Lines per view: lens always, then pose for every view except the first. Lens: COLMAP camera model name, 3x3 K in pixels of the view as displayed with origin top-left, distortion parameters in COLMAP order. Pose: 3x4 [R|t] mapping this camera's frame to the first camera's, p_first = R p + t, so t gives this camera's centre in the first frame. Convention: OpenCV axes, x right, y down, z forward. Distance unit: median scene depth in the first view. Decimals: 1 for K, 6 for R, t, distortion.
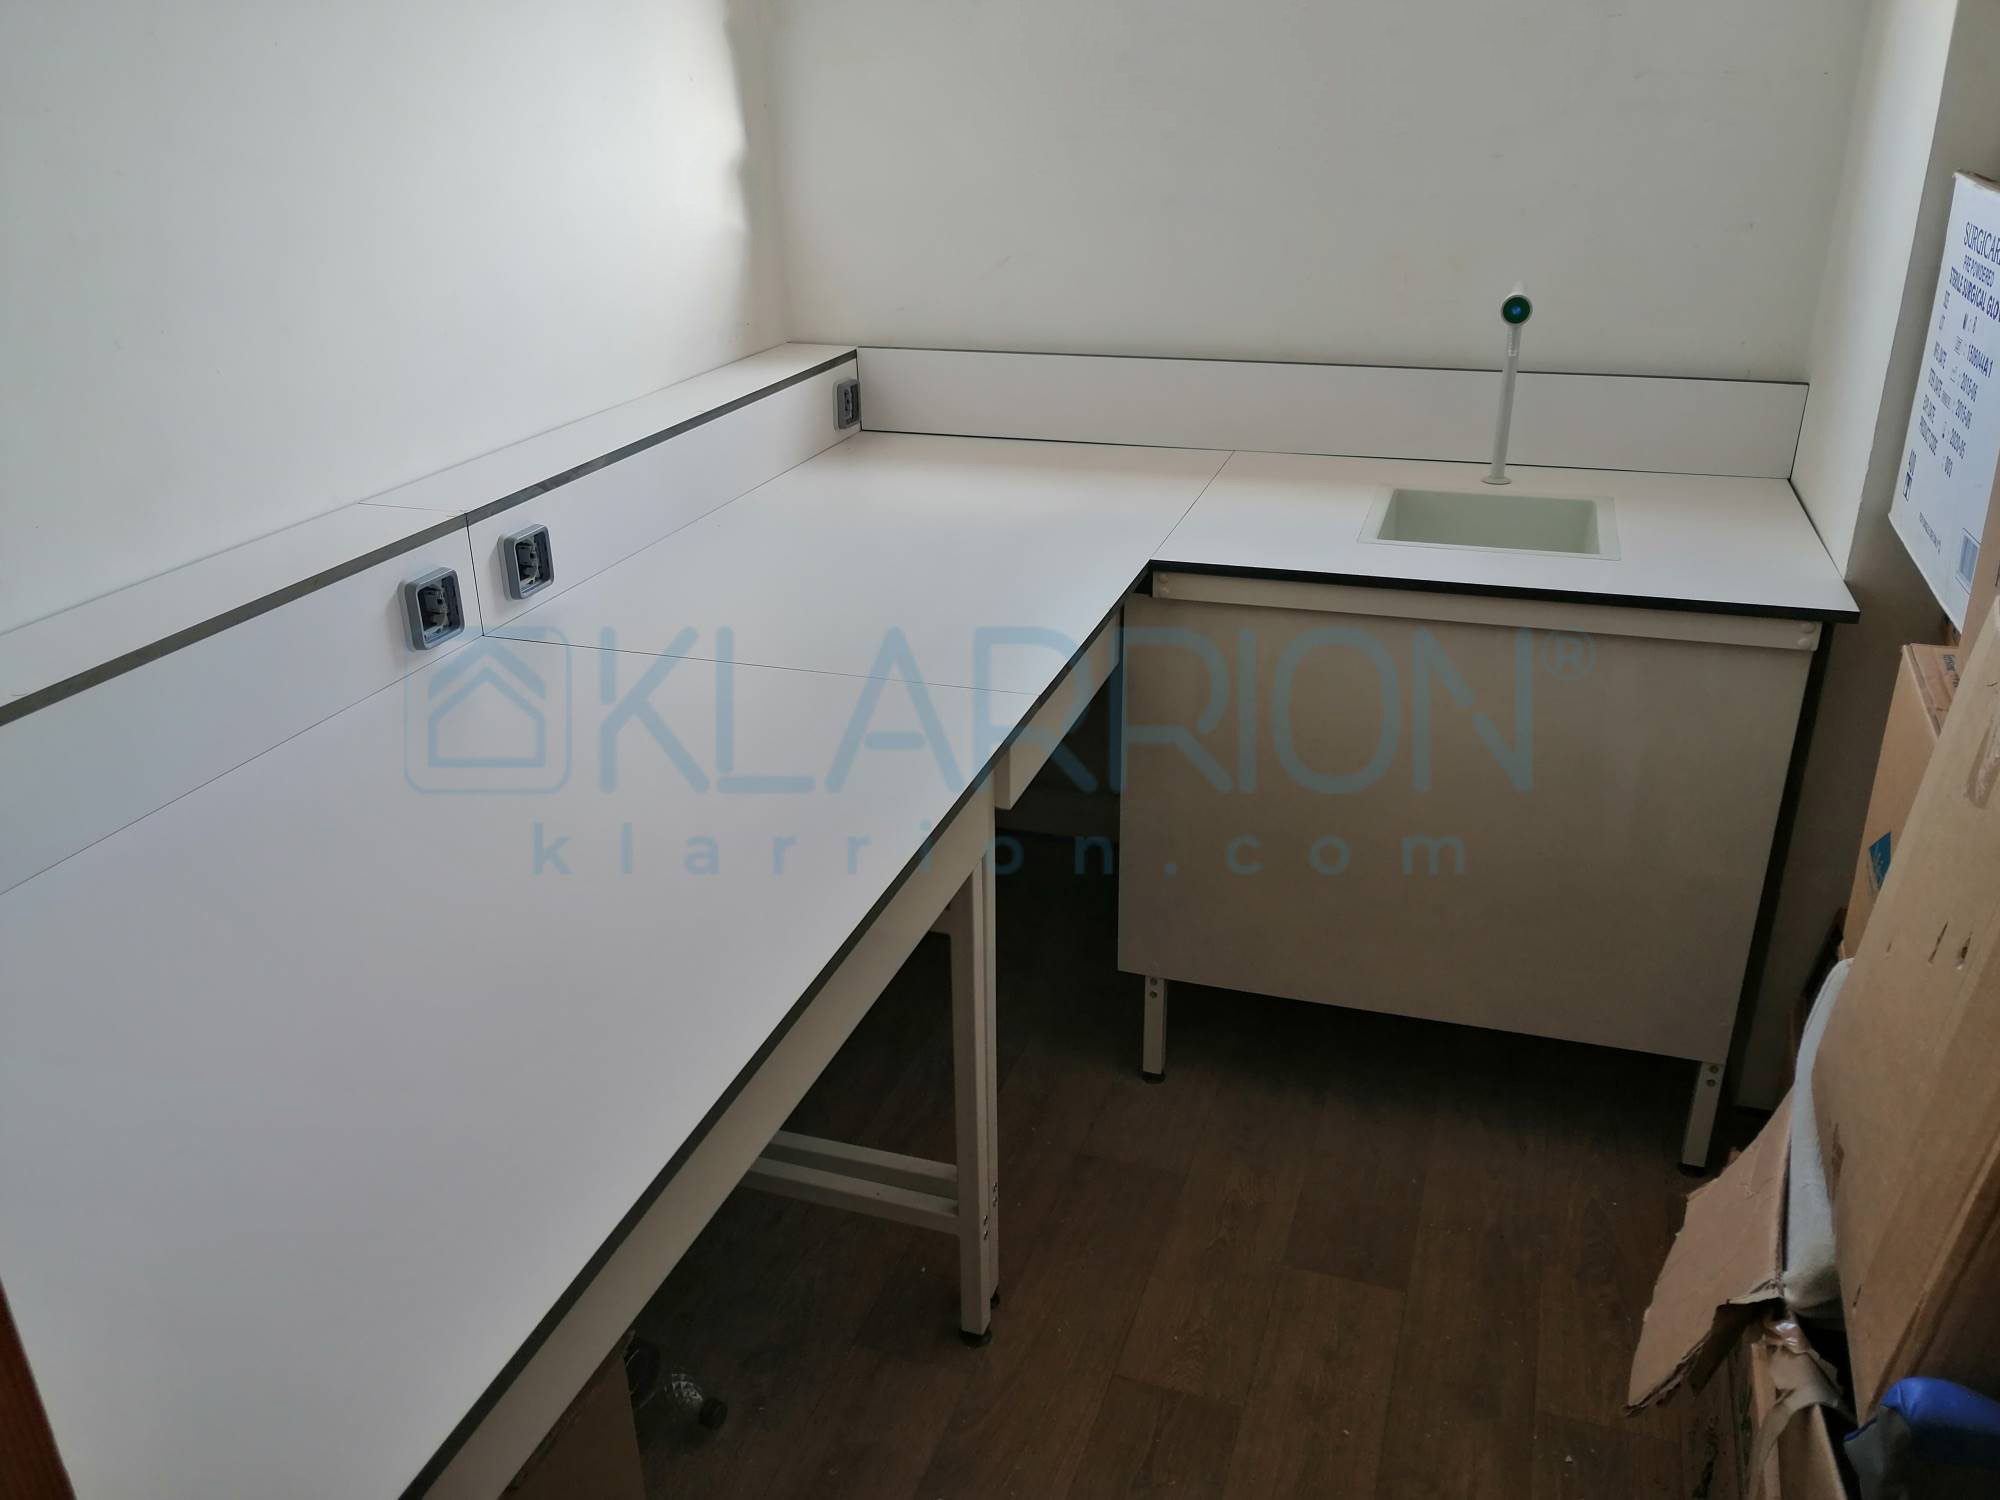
lens RADIAL K [[1574.3, 0, 1005.5], [0, 1574.3, 760.2], [0, 0, 1]] dist [0.013415, -0.002618]
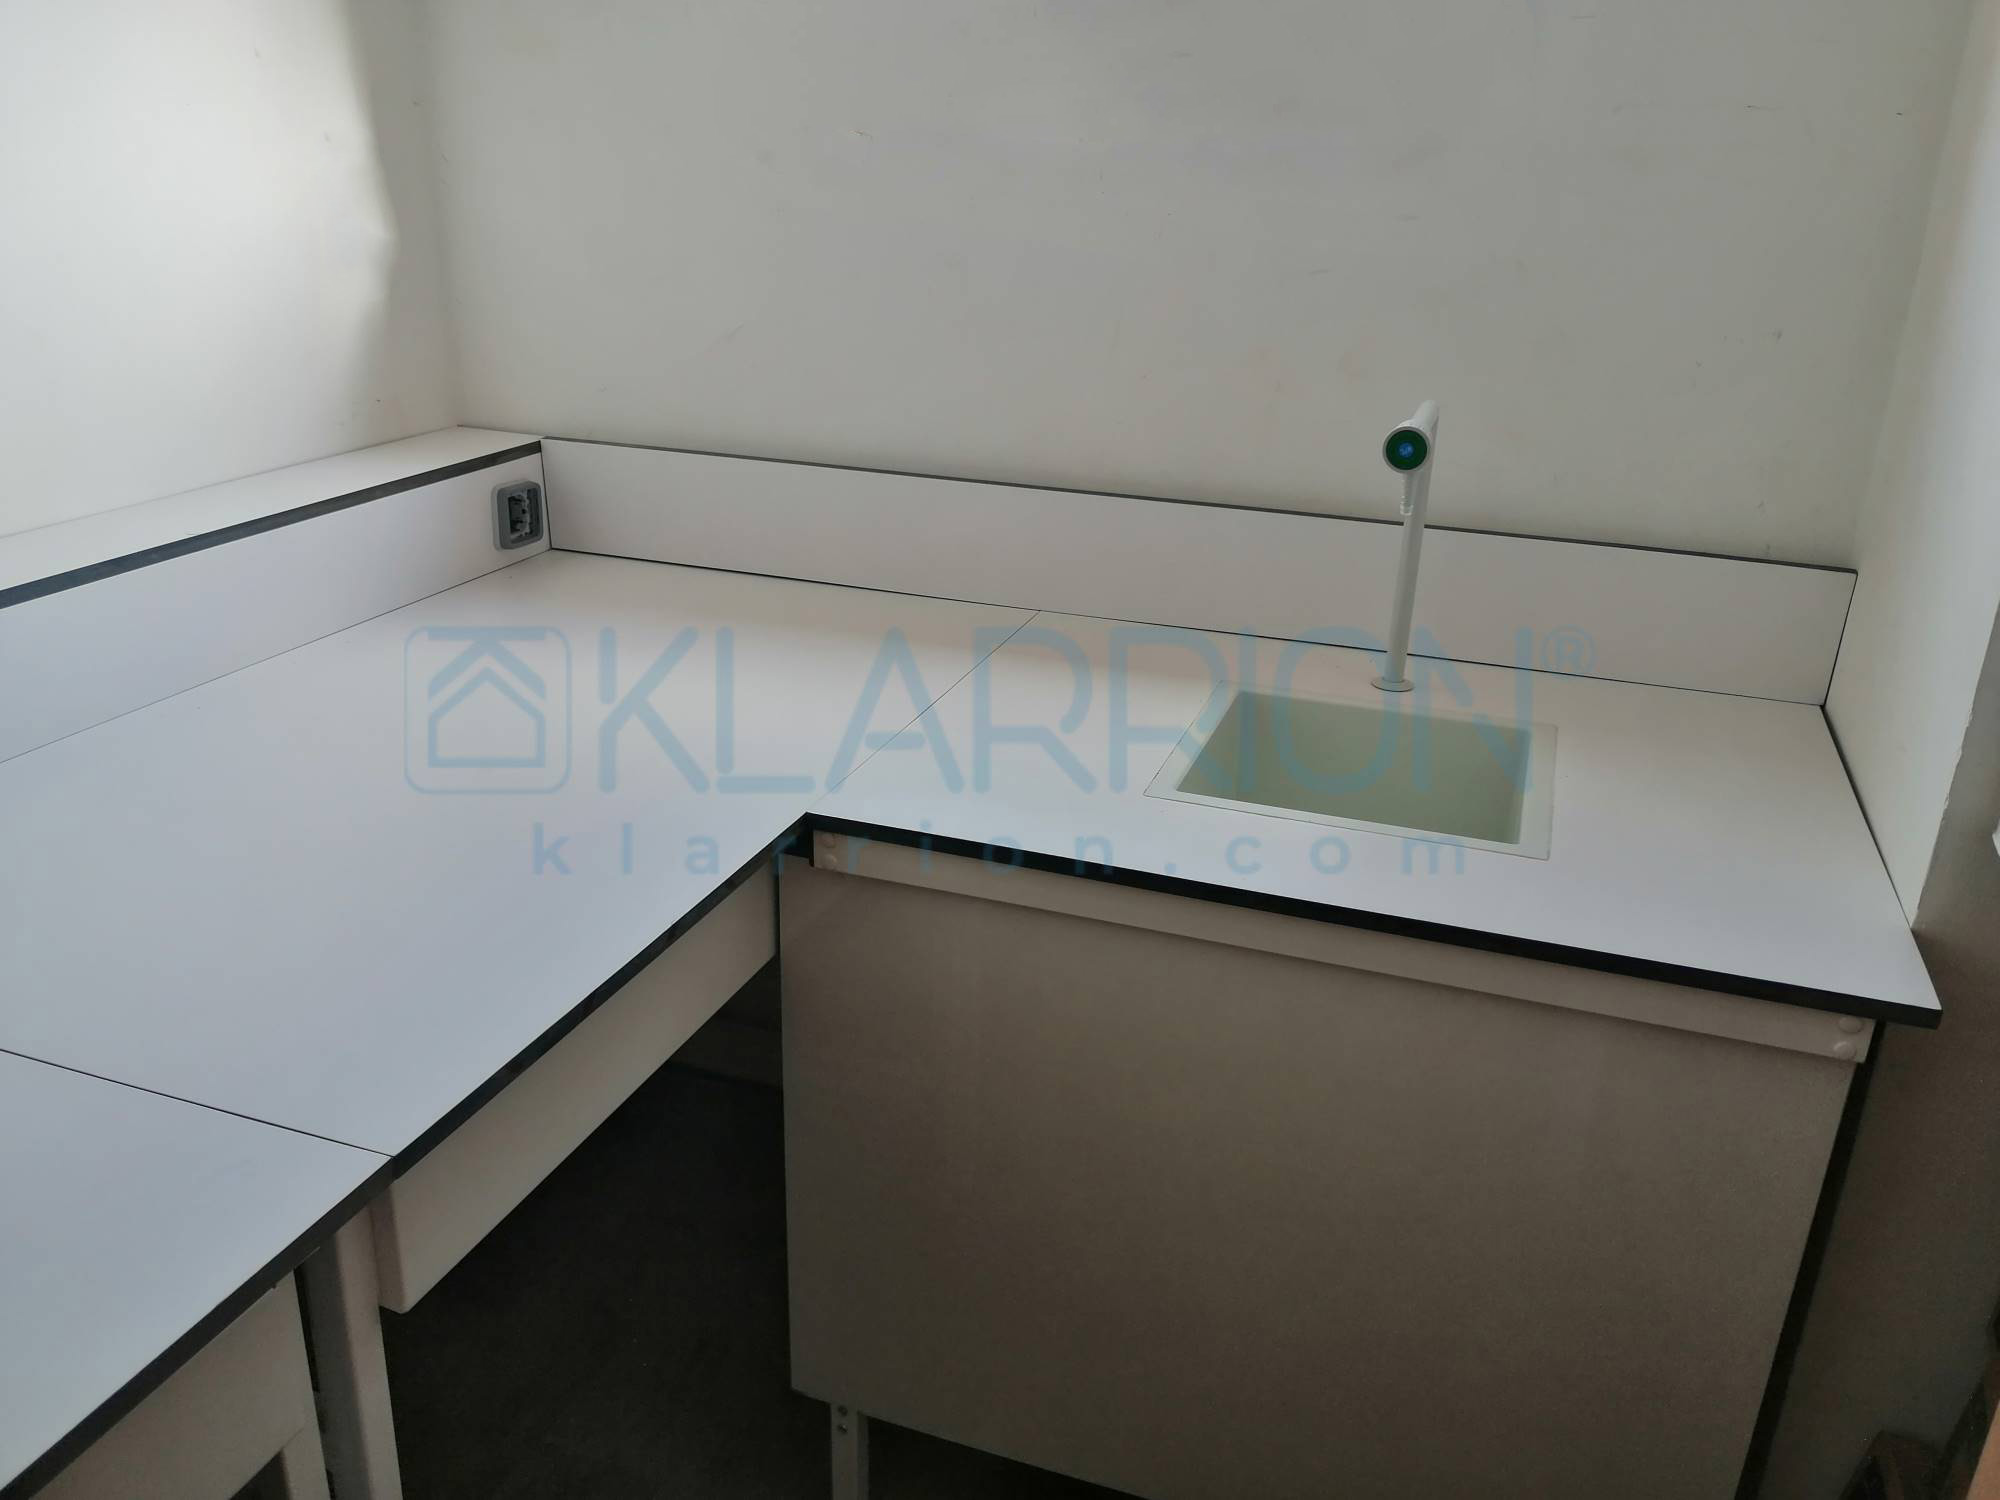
lens RADIAL K [[1568.2, 0, 1003.7], [0, 1568.2, 759.5], [0, 0, 1]] dist [0.021056, -0.030932]
pose [[0.998724, 0.048549, -0.013930, 0.170239], [-0.048985, 0.998259, -0.032855, -0.125107], [0.012311, 0.033496, 0.999363, 0.352459]]
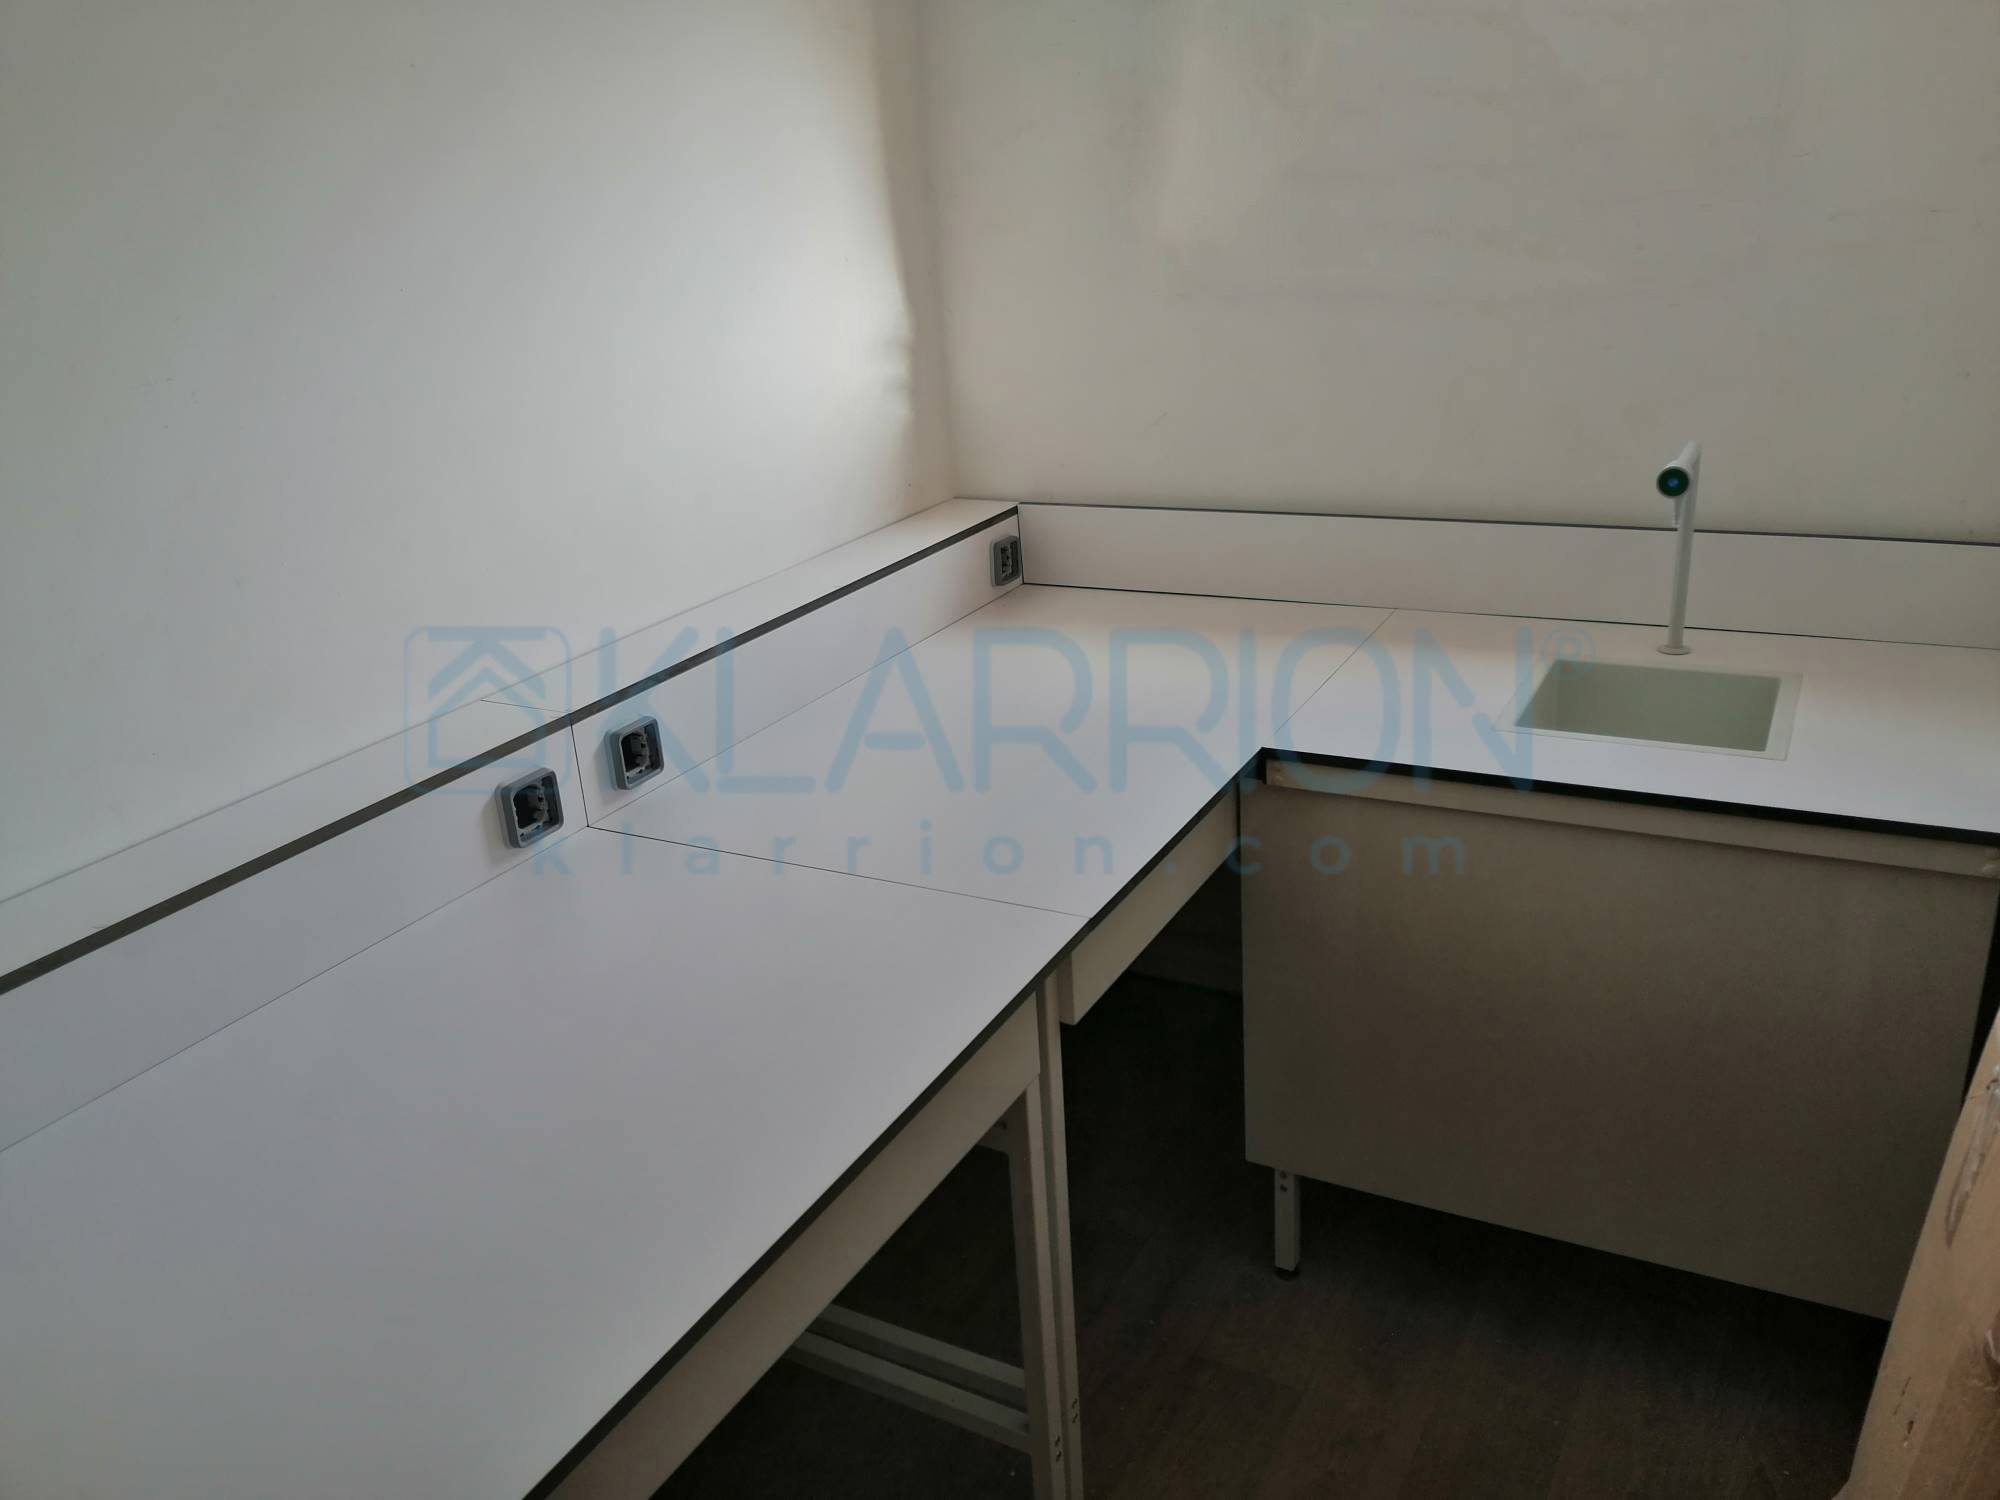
lens RADIAL K [[1574.3, 0, 1005.5], [0, 1574.3, 760.2], [0, 0, 1]] dist [0.013415, -0.002618]
pose [[0.980907, 0.015352, -0.193869, 0.118703], [-0.022874, 0.999067, -0.036624, -0.076697], [0.193126, 0.040360, 0.980344, 0.025556]]
